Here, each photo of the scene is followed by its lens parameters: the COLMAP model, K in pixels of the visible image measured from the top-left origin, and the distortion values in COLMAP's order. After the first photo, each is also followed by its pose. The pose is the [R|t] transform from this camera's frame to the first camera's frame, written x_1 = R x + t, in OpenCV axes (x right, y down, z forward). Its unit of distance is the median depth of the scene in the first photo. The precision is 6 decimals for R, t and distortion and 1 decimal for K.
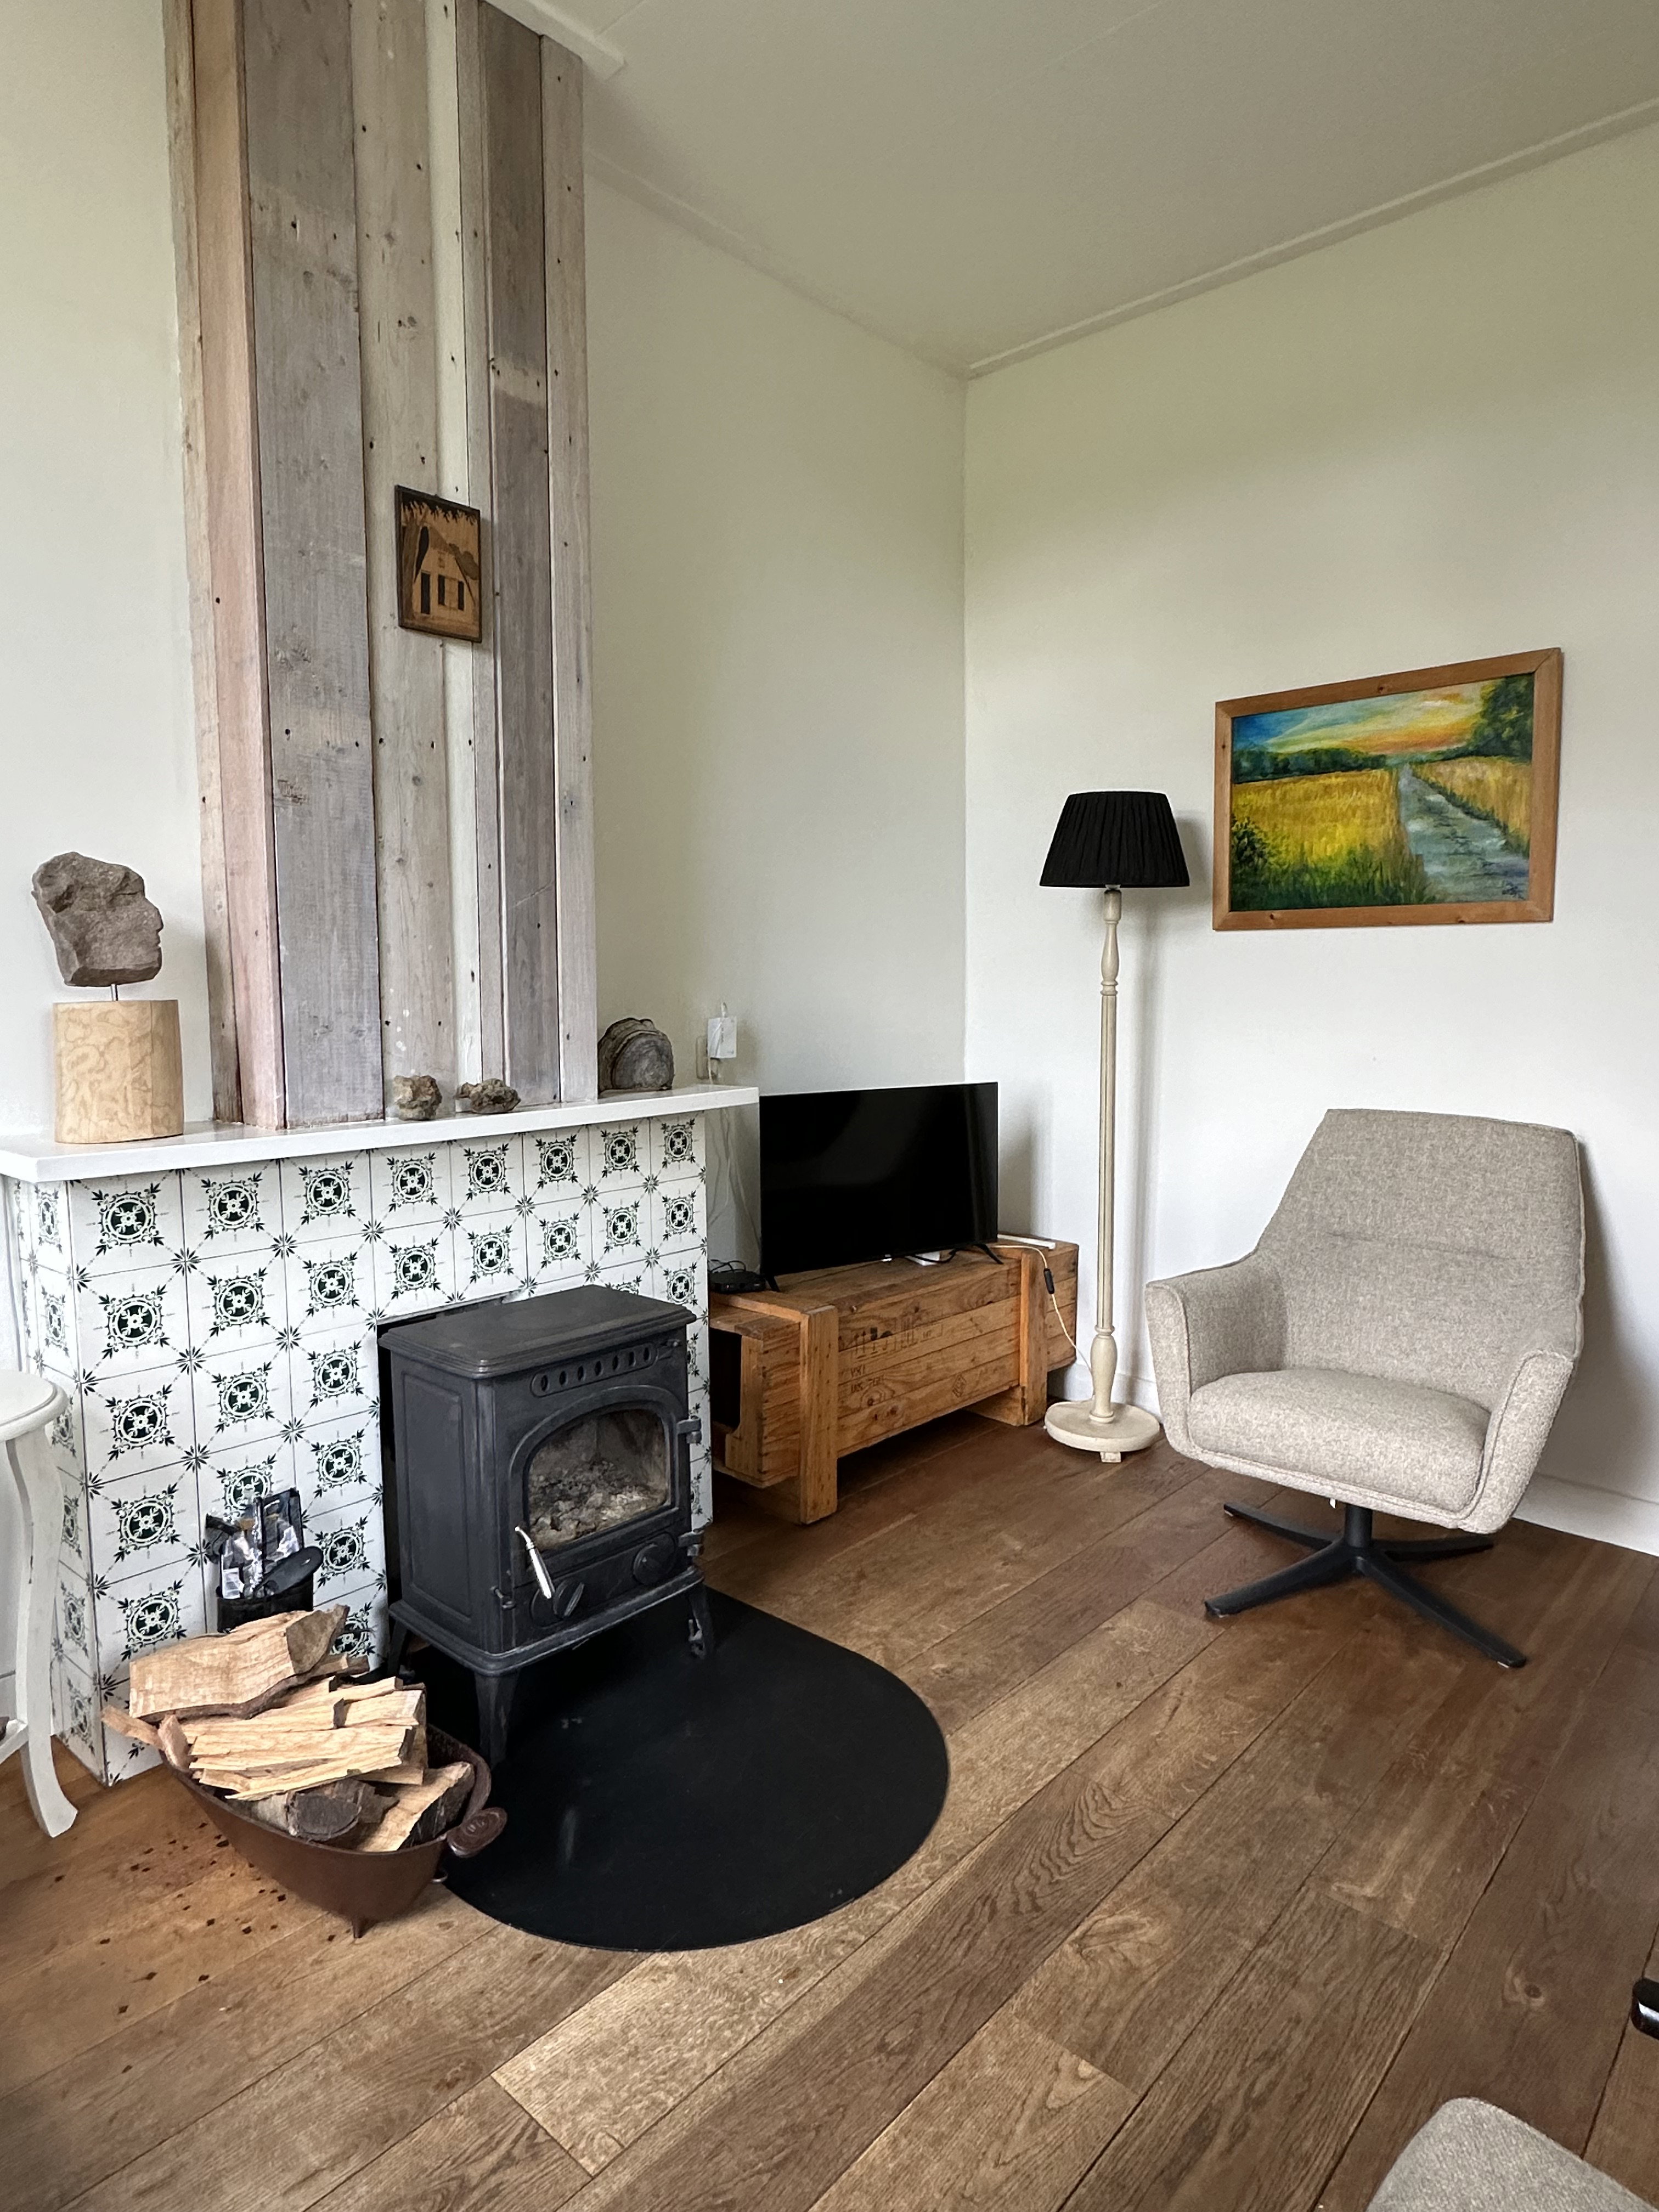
lens RADIAL K [[1289.7, 0, 831.1], [0, 1289.7, 1104.4], [0, 0, 1]] dist [-0.002300, -0.000347]
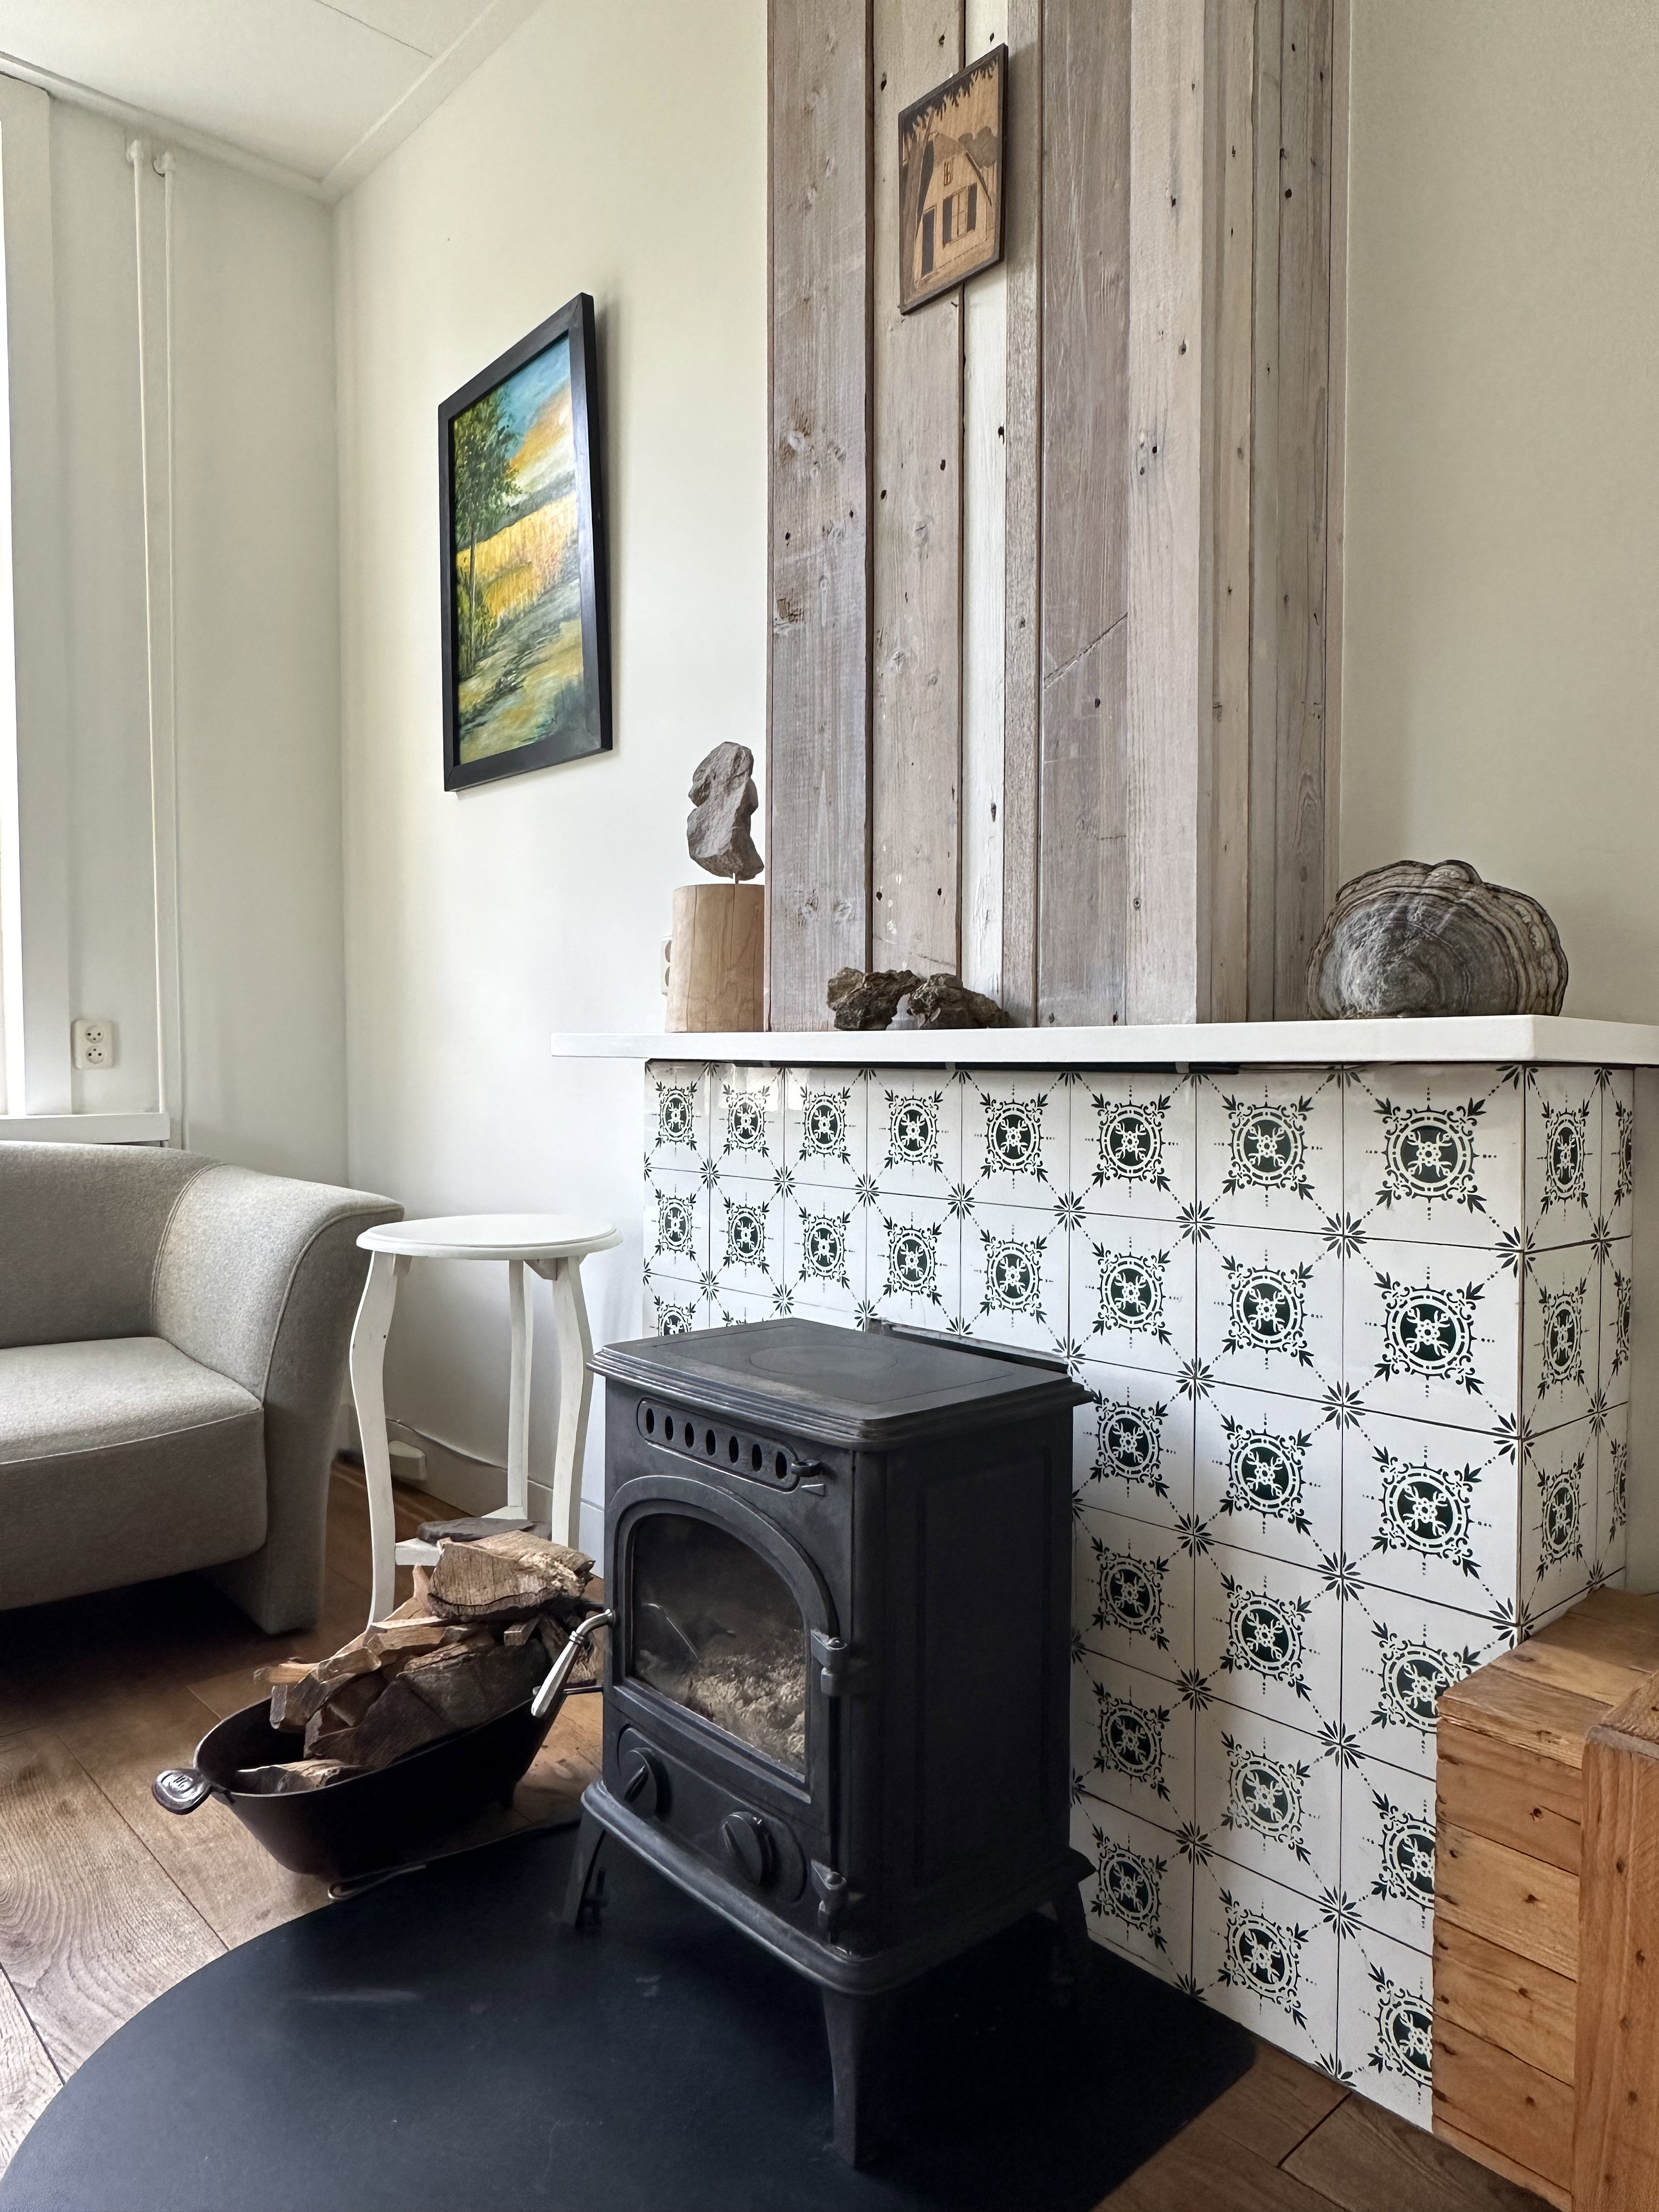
lens RADIAL K [[1425.5, 0, 832.0], [0, 1425.5, 1099.2], [0, 0, 1]] dist [0.006625, -0.002054]
pose [[-0.094194, 0.032365, -0.995028, 0.401626], [-0.105431, 0.993527, 0.042296, 0.015639], [0.989955, 0.108891, -0.090172, 0.975187]]
